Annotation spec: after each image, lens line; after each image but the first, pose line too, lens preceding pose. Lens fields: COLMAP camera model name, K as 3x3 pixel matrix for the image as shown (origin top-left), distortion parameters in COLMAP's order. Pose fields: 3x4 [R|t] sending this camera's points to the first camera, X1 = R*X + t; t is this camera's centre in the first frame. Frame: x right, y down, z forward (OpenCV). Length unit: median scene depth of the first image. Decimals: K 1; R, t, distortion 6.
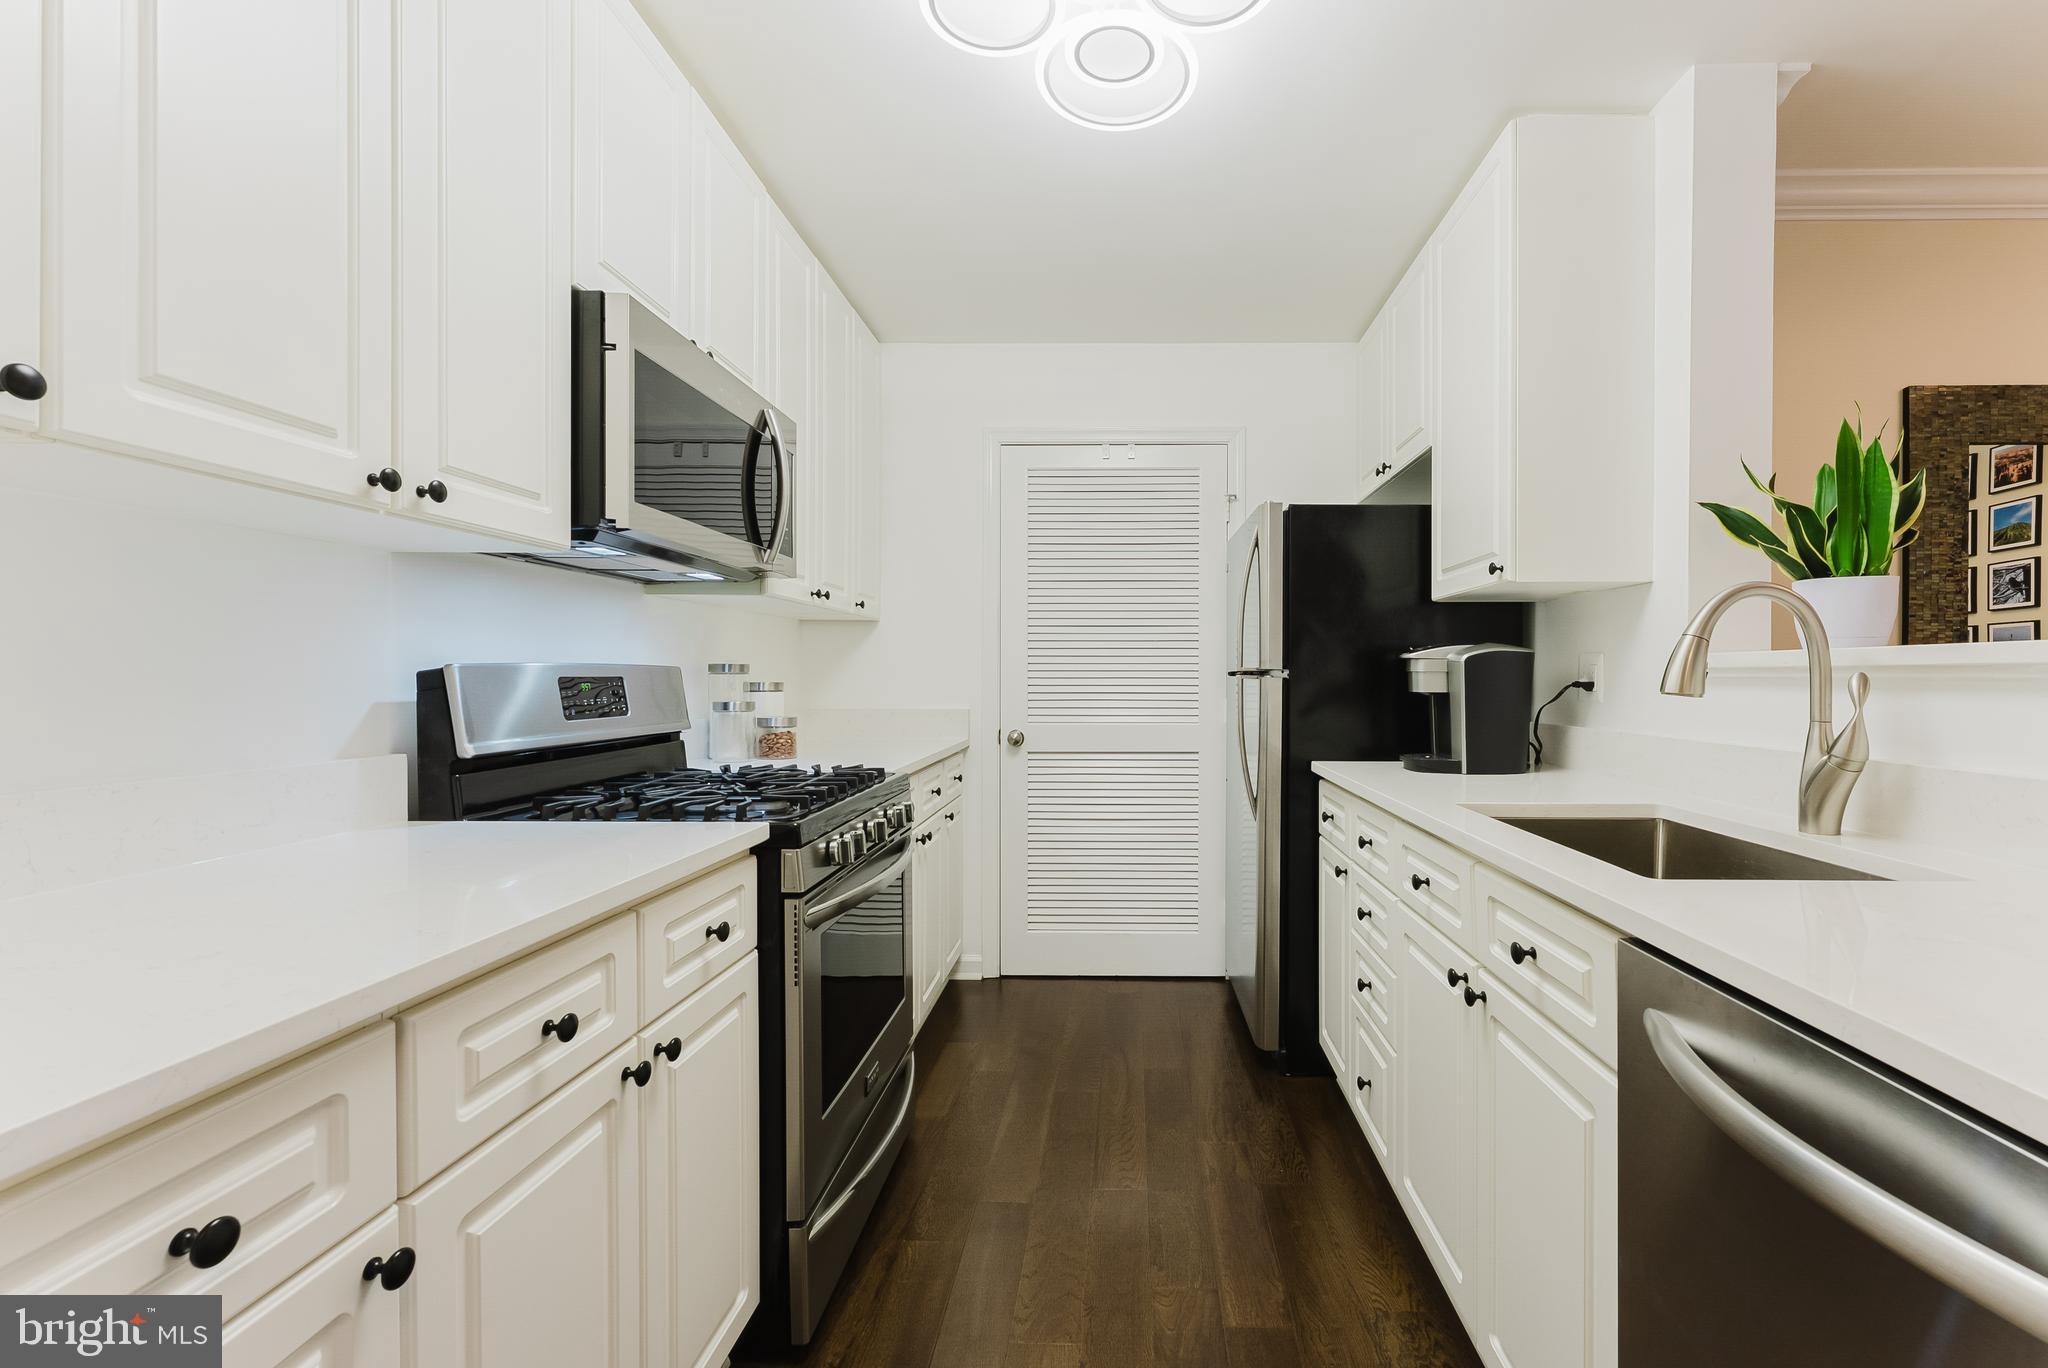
lens RADIAL K [[831.2, 0, 1003.4], [0, 831.2, 687.7], [0, 0, 1]] dist [0.000849, 0.000120]
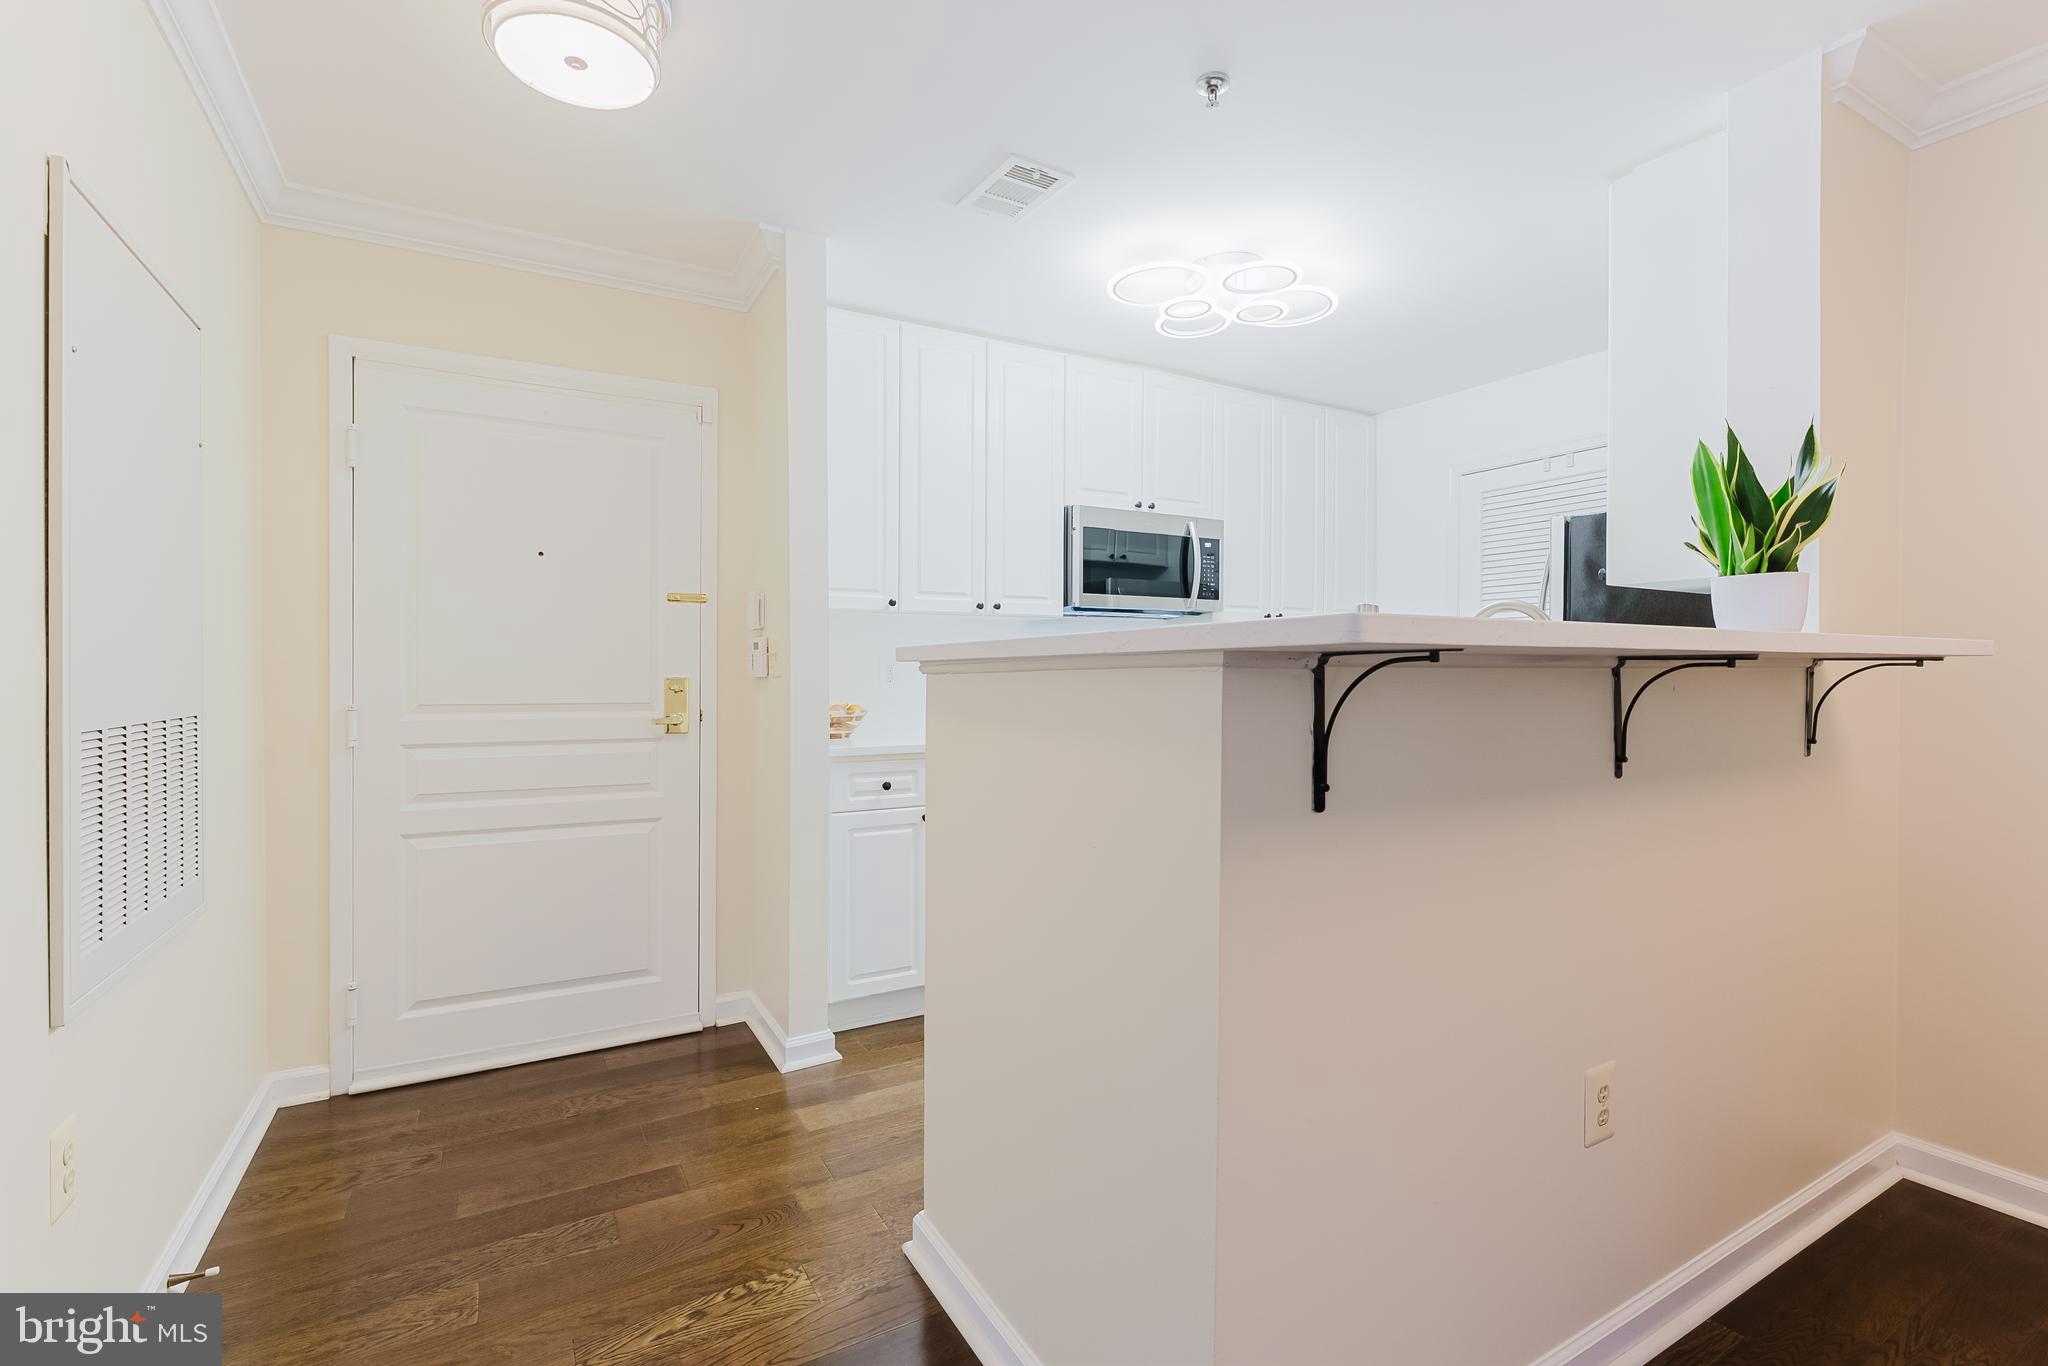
lens RADIAL K [[924.7, 0, 1030.3], [0, 924.7, 679.7], [0, 0, 1]] dist [-0.000830, 0.000034]
pose [[0.516821, 0.006655, -0.856068, 1.175835], [-0.009622, 0.999952, 0.001964, 0.007039], [0.856040, 0.007222, 0.516860, -0.311173]]
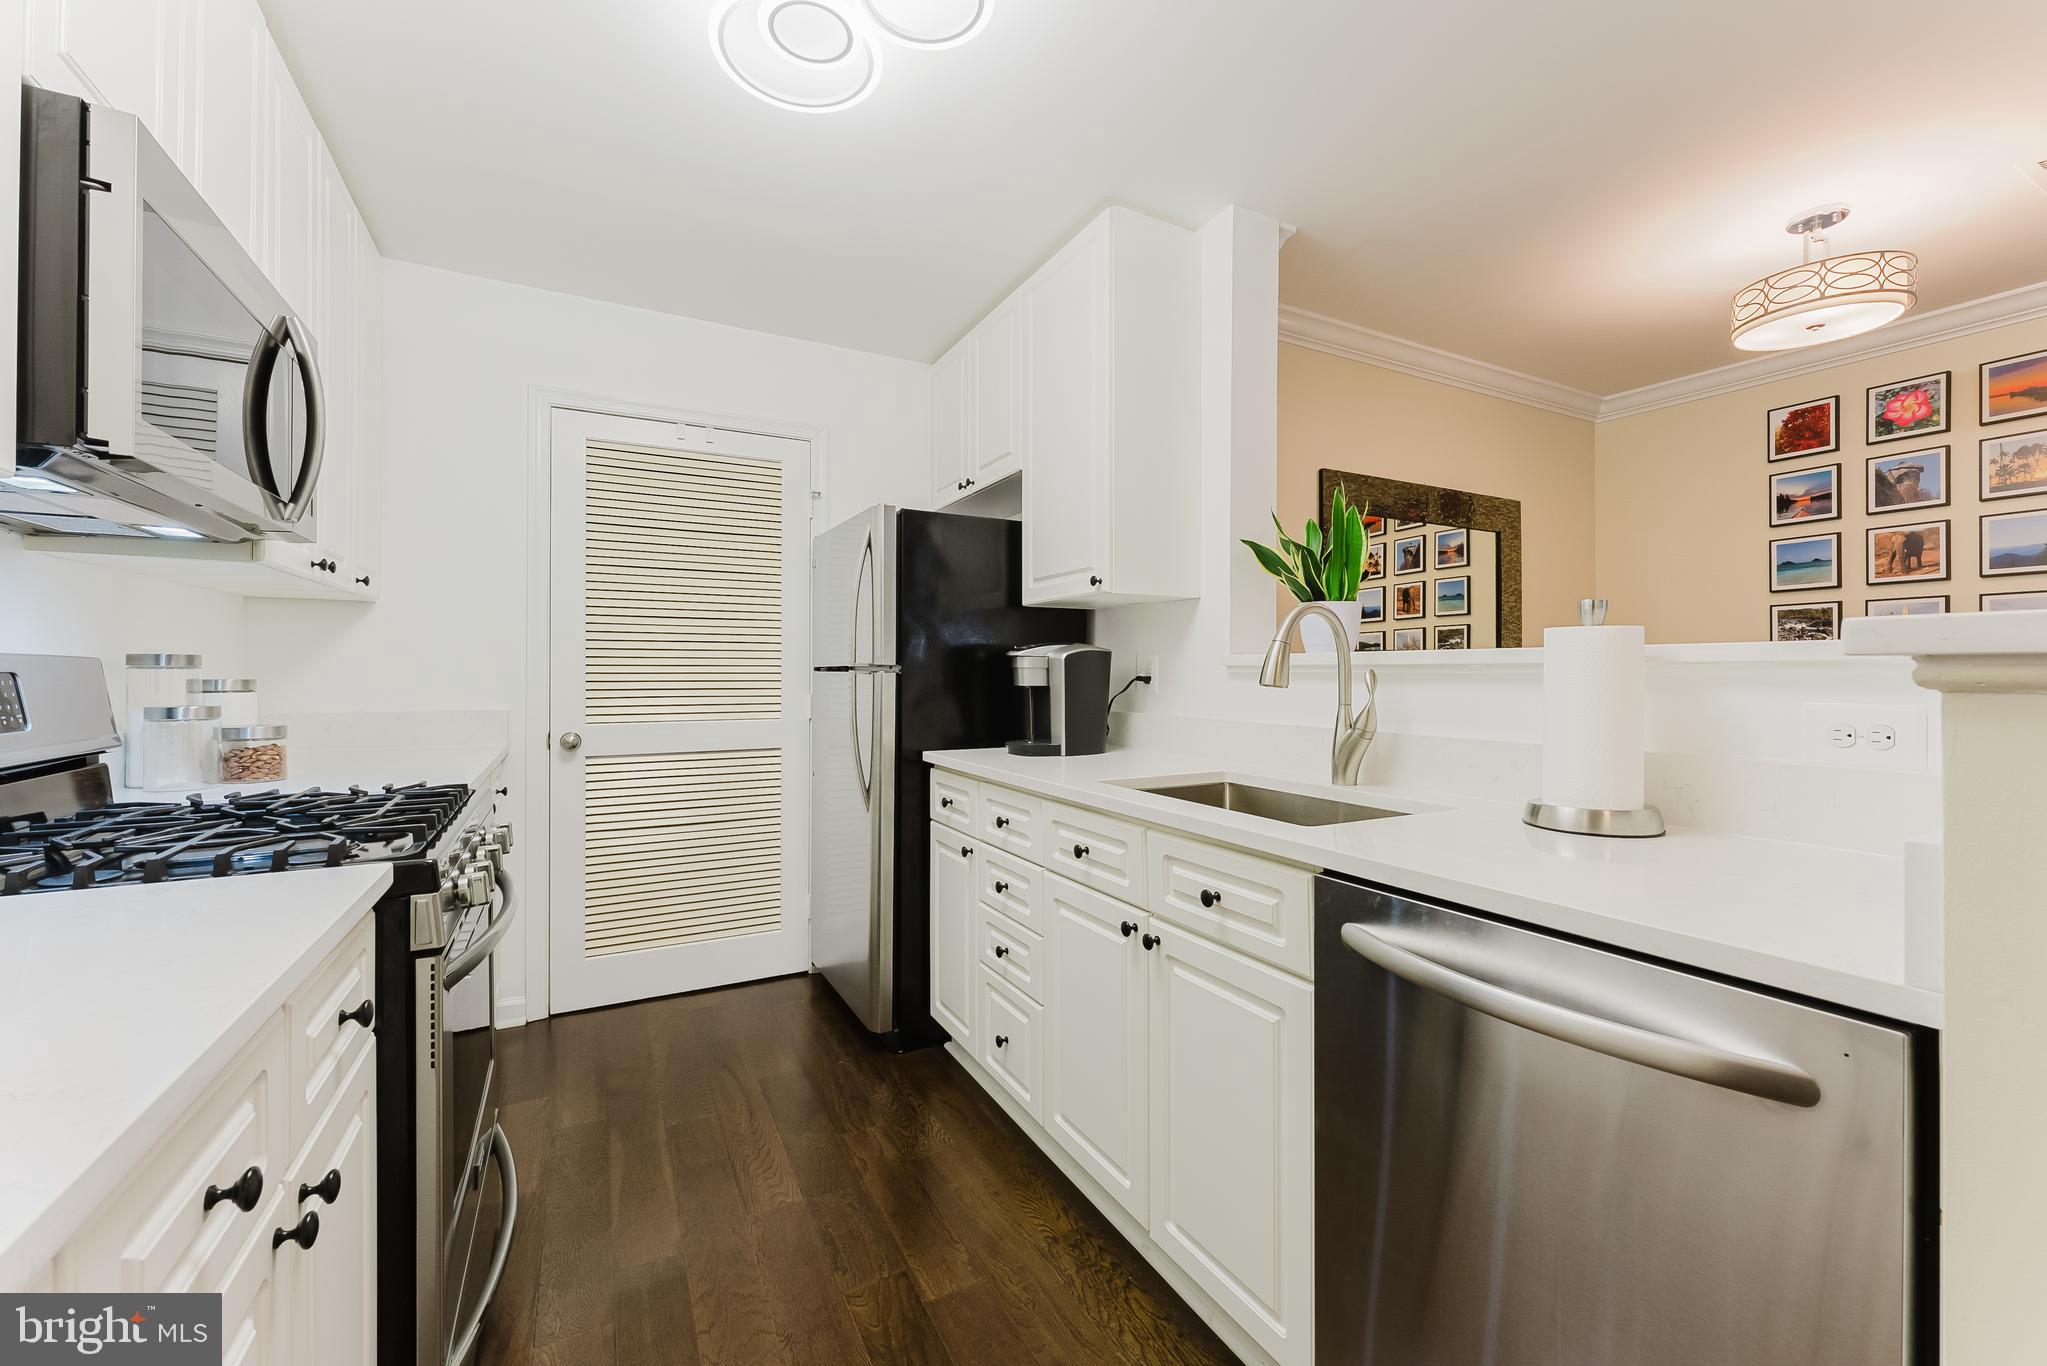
lens RADIAL K [[830.8, 0, 1016.4], [0, 830.8, 677.7], [0, 0, 1]] dist [0.000849, 0.000120]
pose [[0.871580, -0.003096, 0.490243, -0.053893], [0.006010, 0.999972, -0.004369, -0.000630], [-0.490216, 0.006755, 0.871575, 0.016304]]
